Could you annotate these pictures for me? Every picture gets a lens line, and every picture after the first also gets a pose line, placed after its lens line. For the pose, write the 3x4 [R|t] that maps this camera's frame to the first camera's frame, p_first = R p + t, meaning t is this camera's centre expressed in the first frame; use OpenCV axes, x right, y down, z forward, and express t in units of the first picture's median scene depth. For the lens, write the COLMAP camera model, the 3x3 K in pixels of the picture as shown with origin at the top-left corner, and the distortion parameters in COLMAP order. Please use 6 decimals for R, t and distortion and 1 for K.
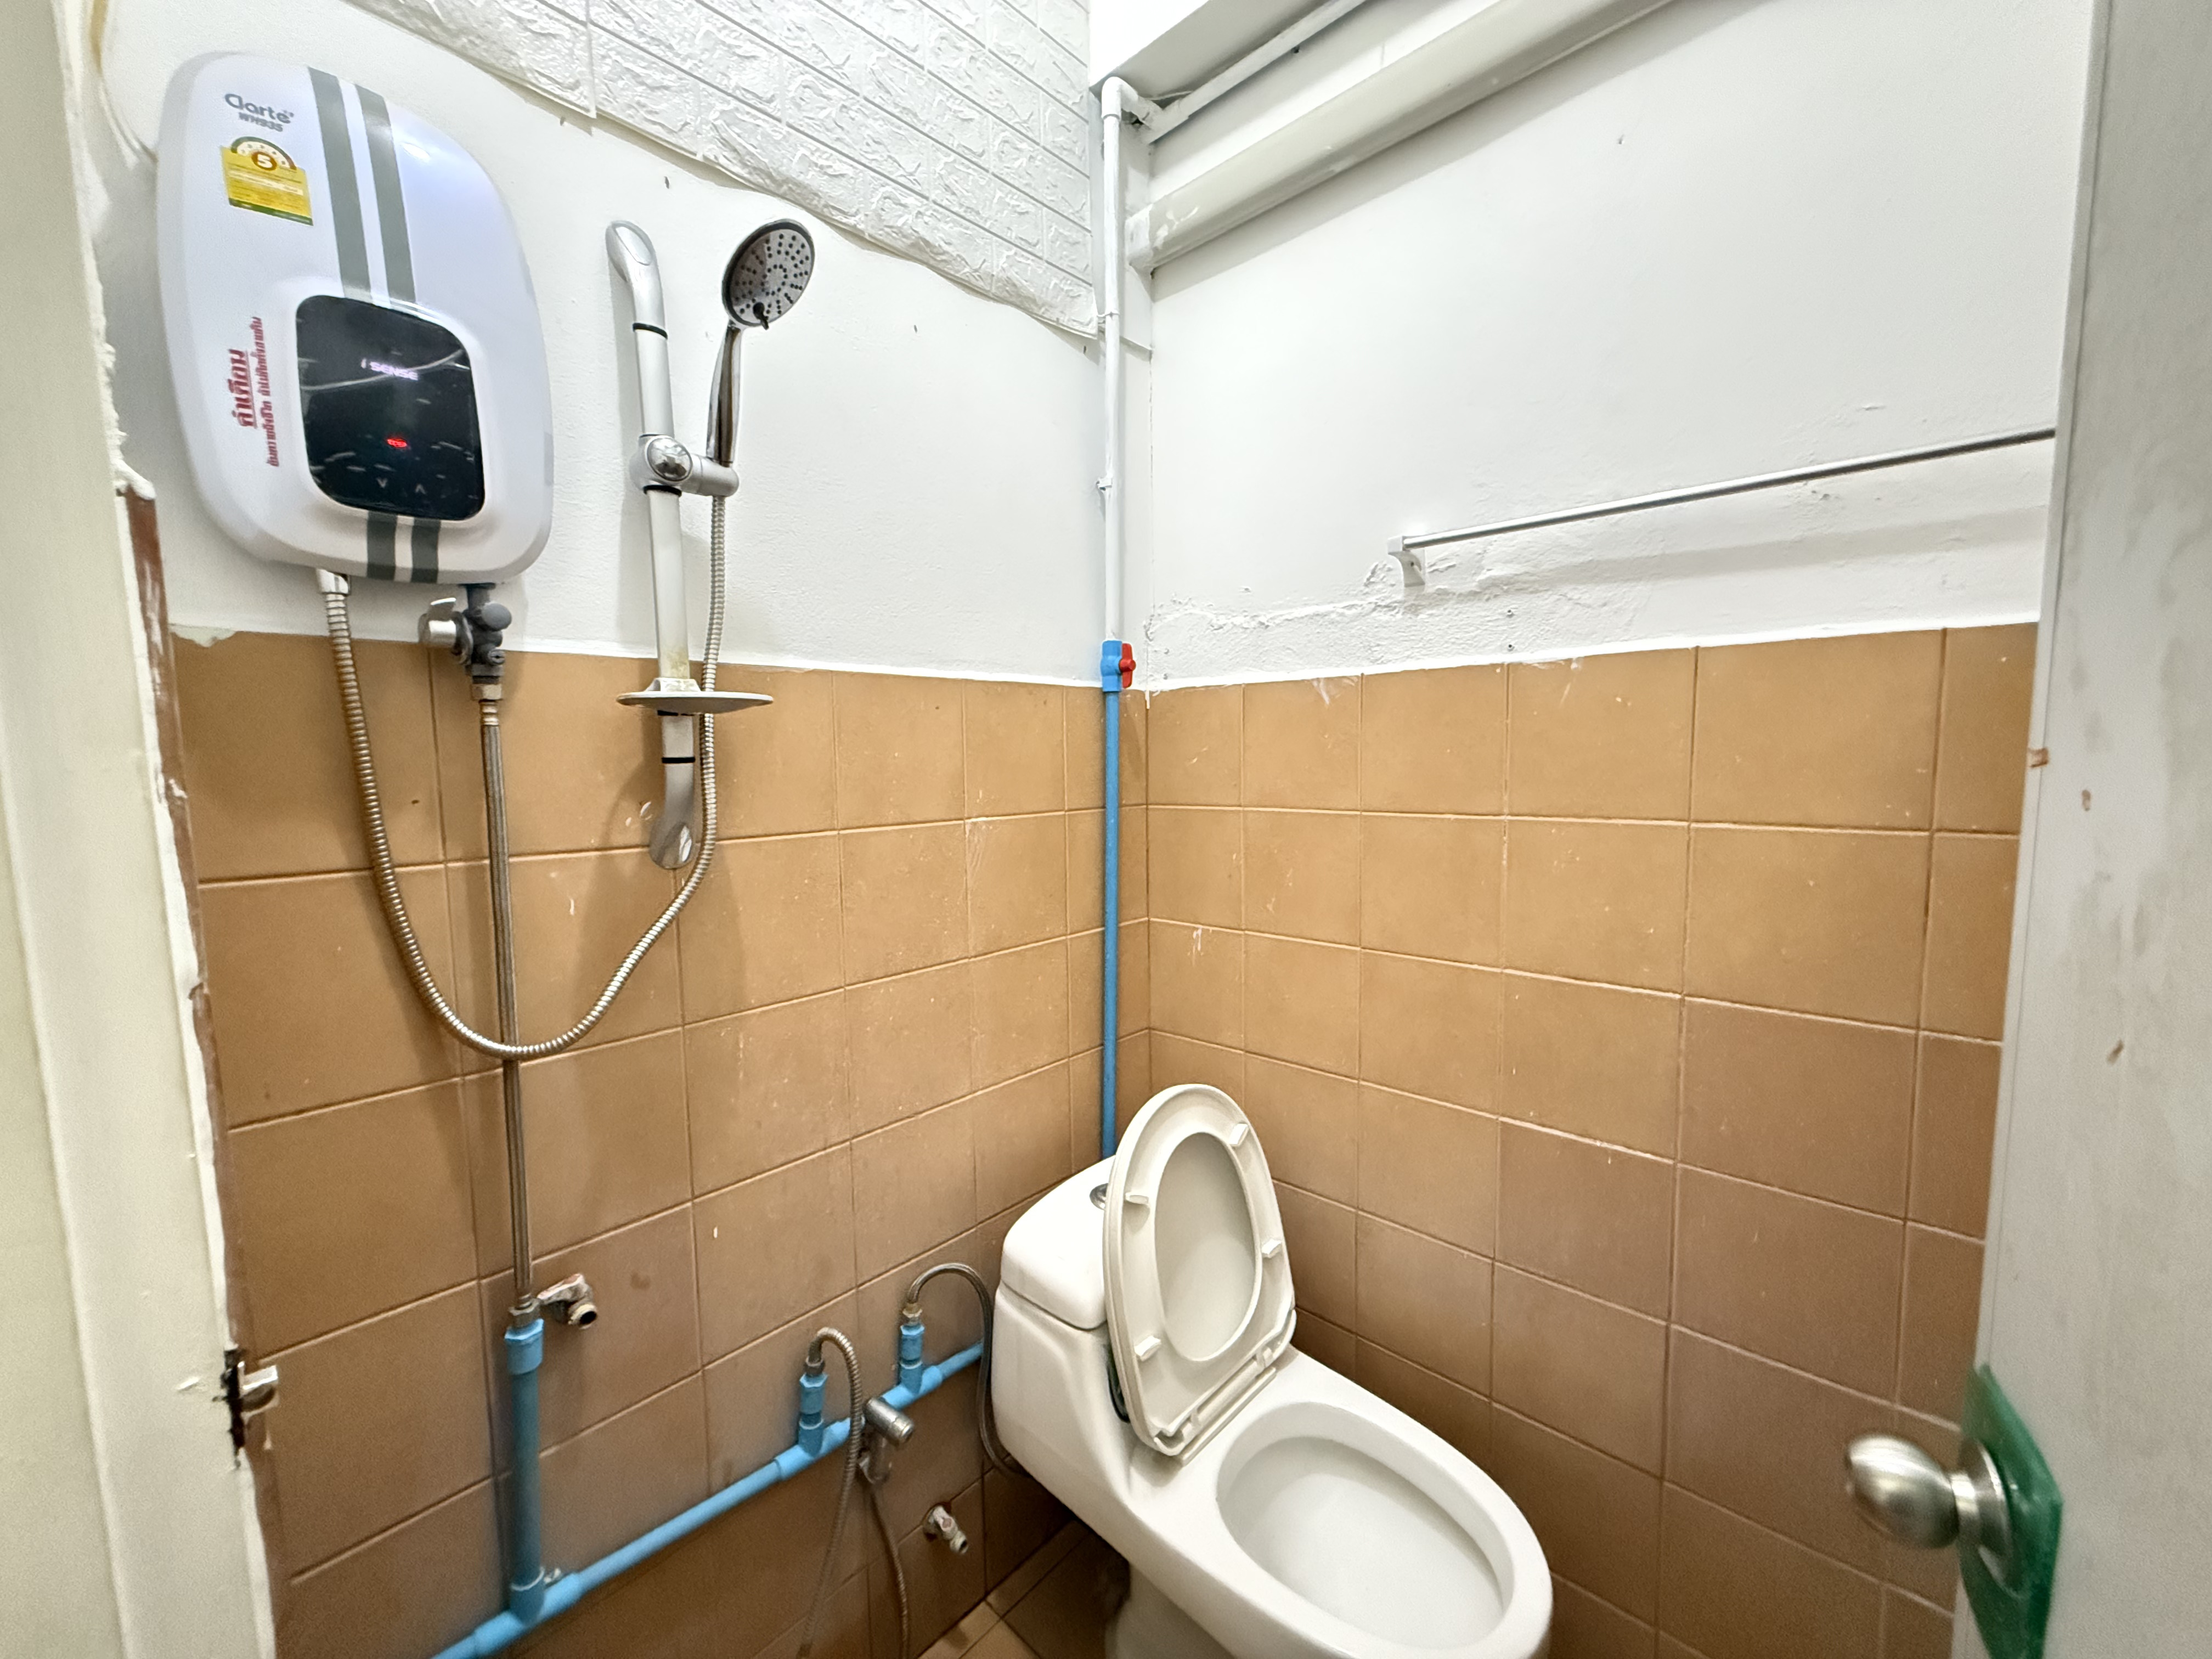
lens RADIAL K [[882.9, 0, 1103.6], [0, 882.9, 833.1], [0, 0, 1]] dist [-0.000904, 0.000540]
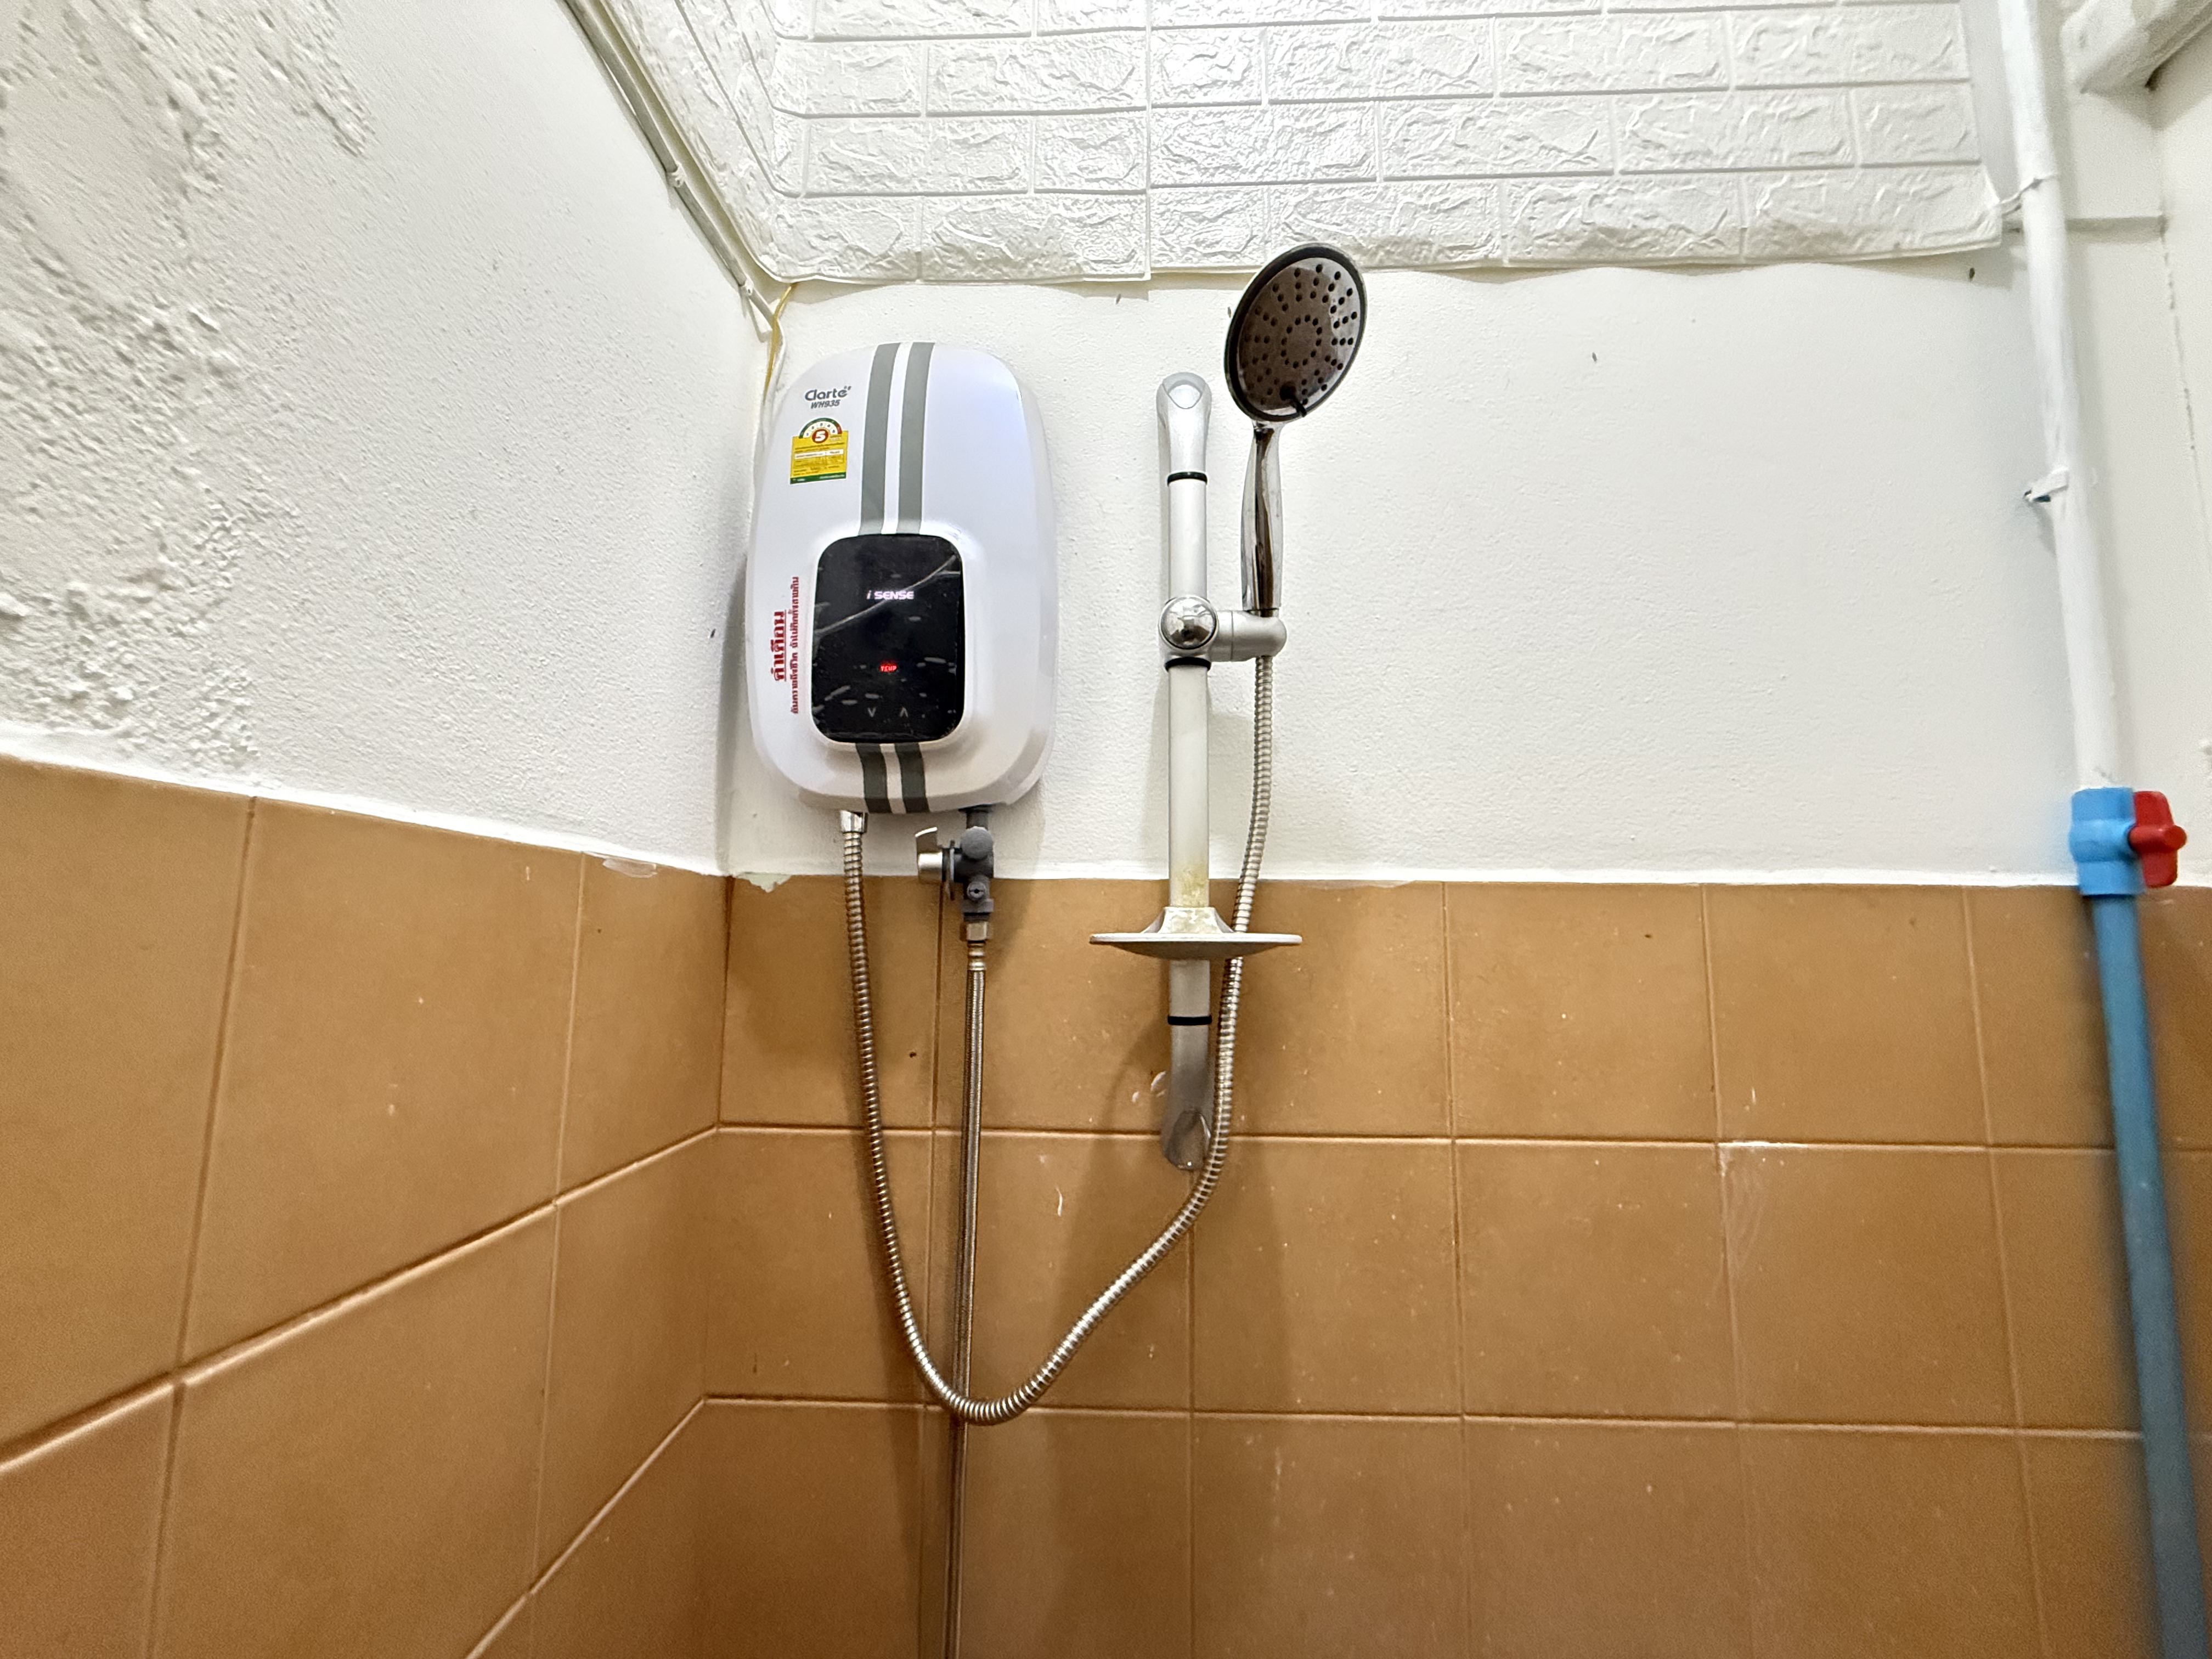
lens RADIAL K [[882.9, 0, 1087.0], [0, 882.9, 827.4], [0, 0, 1]] dist [-0.000904, 0.000540]
pose [[0.656161, -0.065942, -0.751734, 0.009942], [-0.087939, 0.982706, -0.162962, -0.095429], [0.749480, 0.173036, 0.639014, 0.385559]]
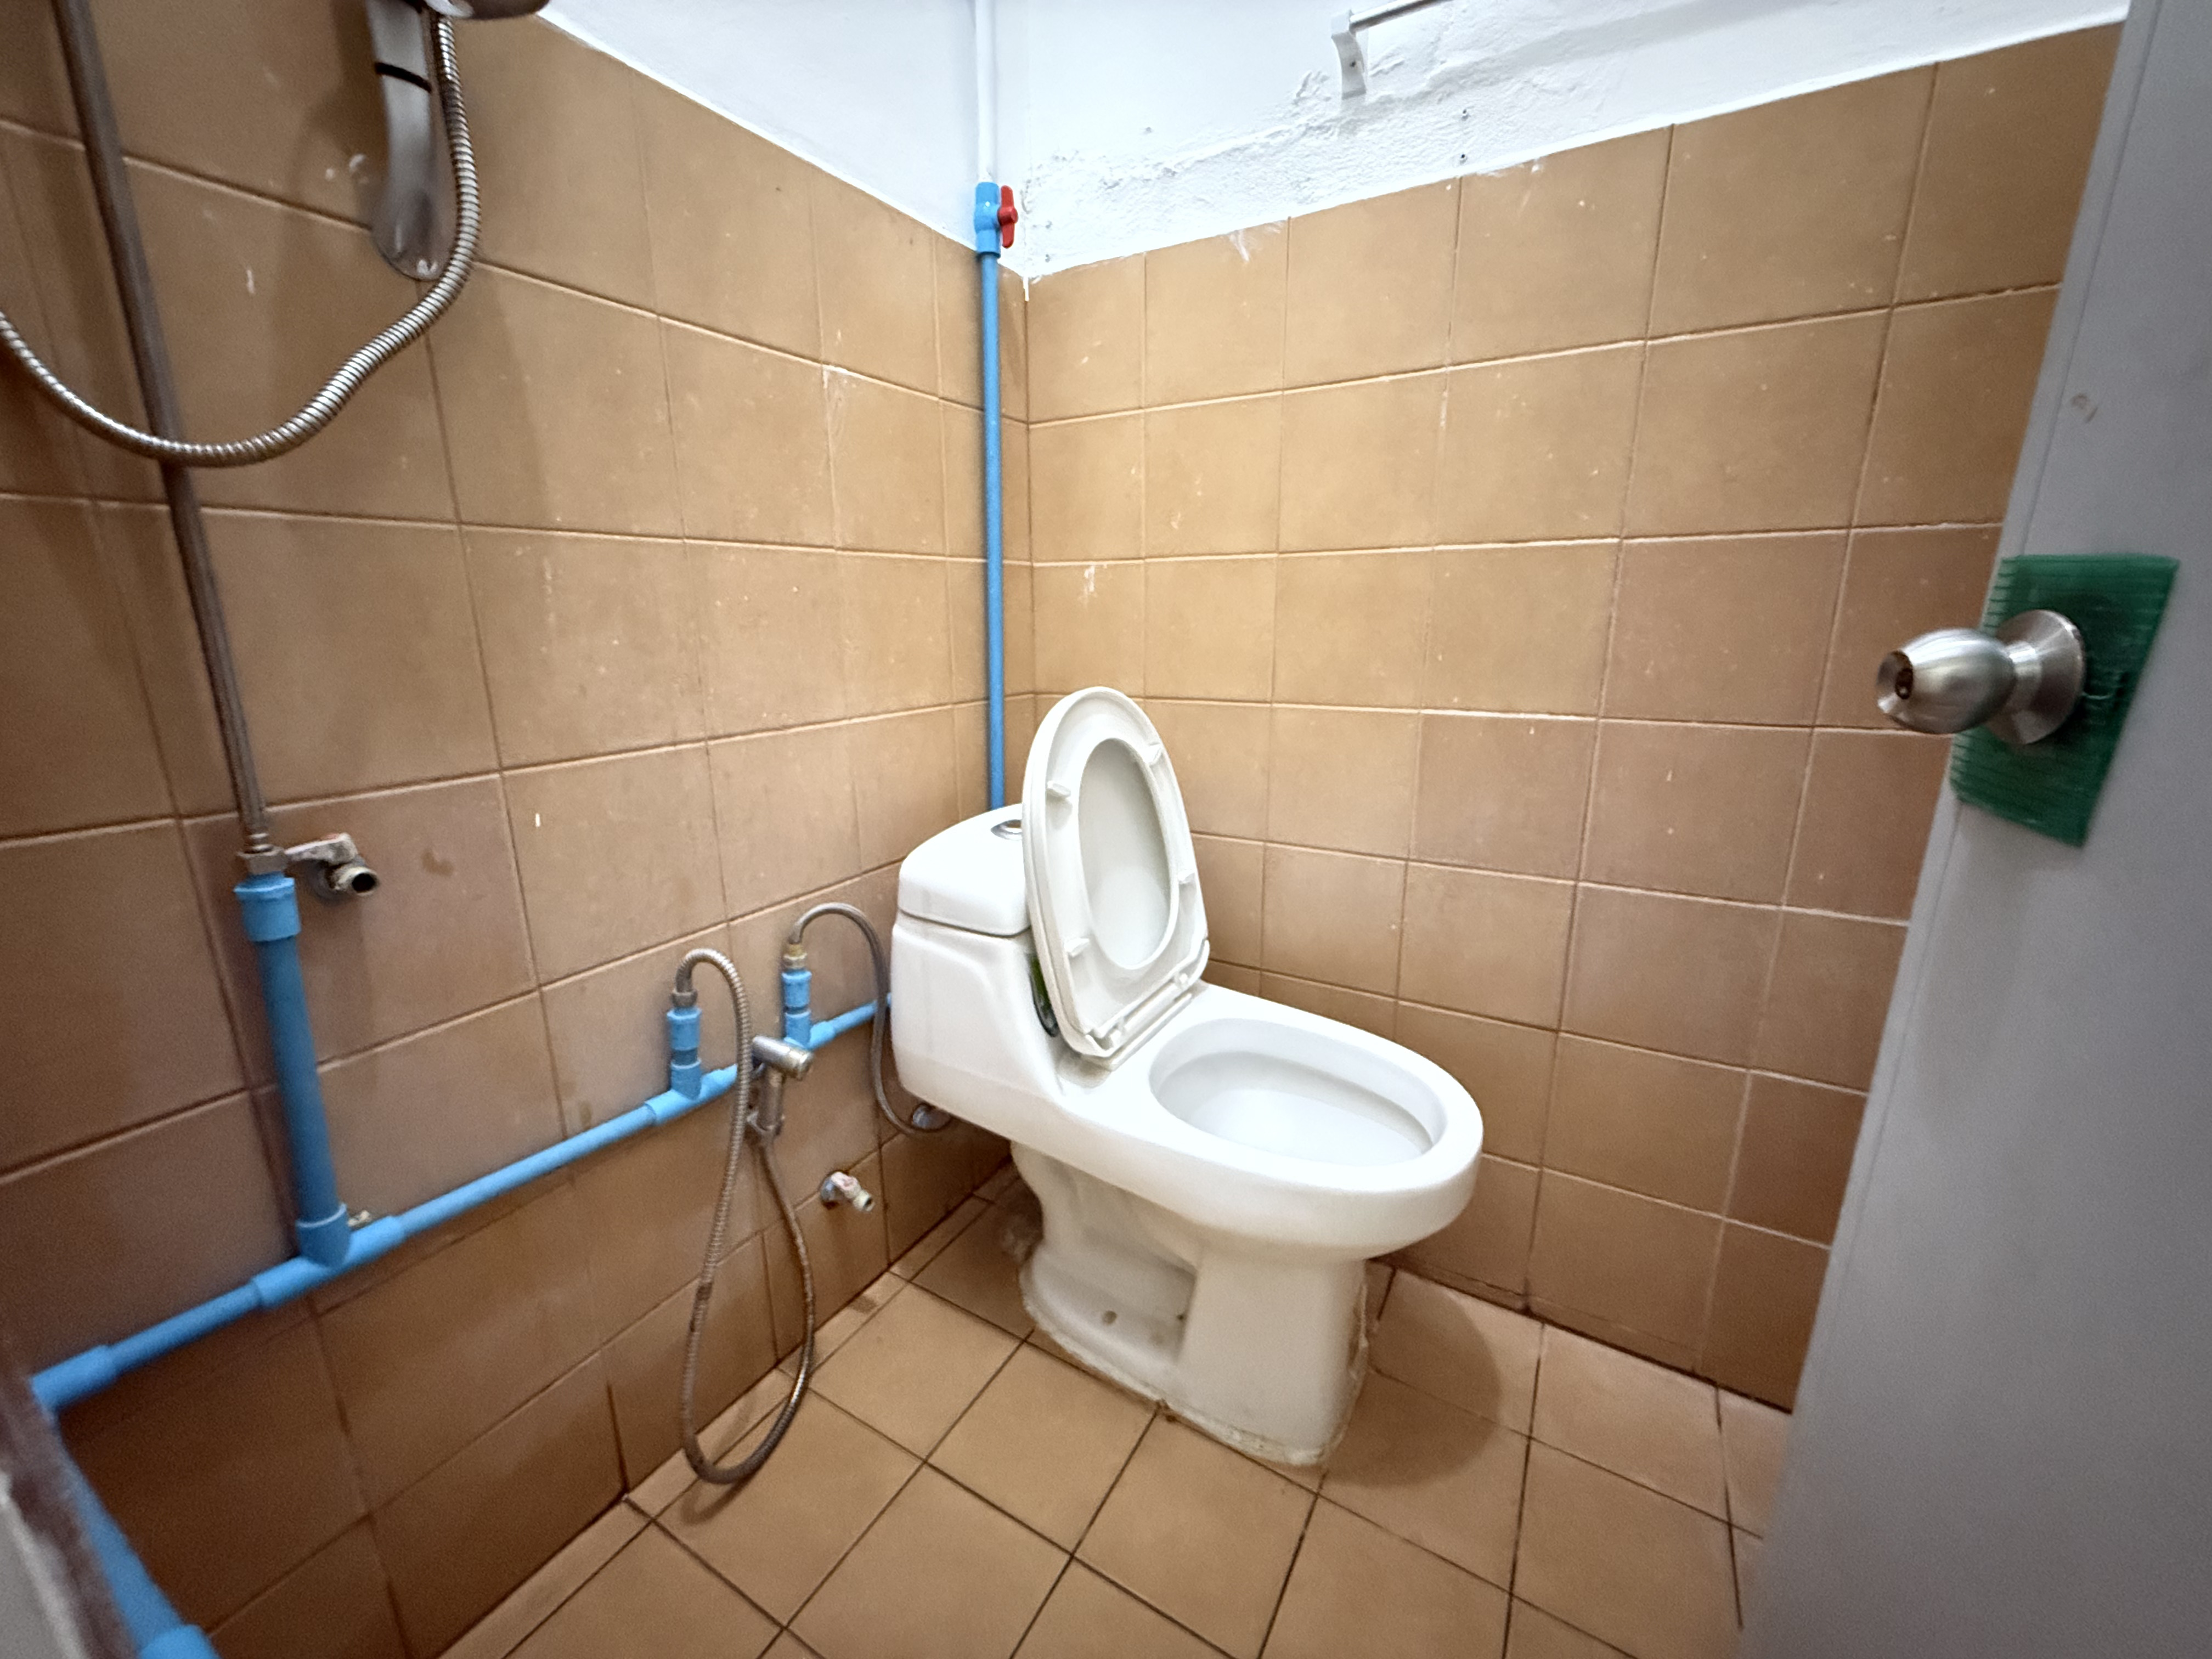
lens RADIAL K [[882.9, 0, 1103.8], [0, 882.9, 830.8], [0, 0, 1]] dist [-0.000904, 0.000540]
pose [[0.977101, -0.044452, 0.208080, -0.107269], [0.012299, 0.988098, 0.153332, 0.327401], [-0.212419, -0.147262, 0.966019, 0.131422]]
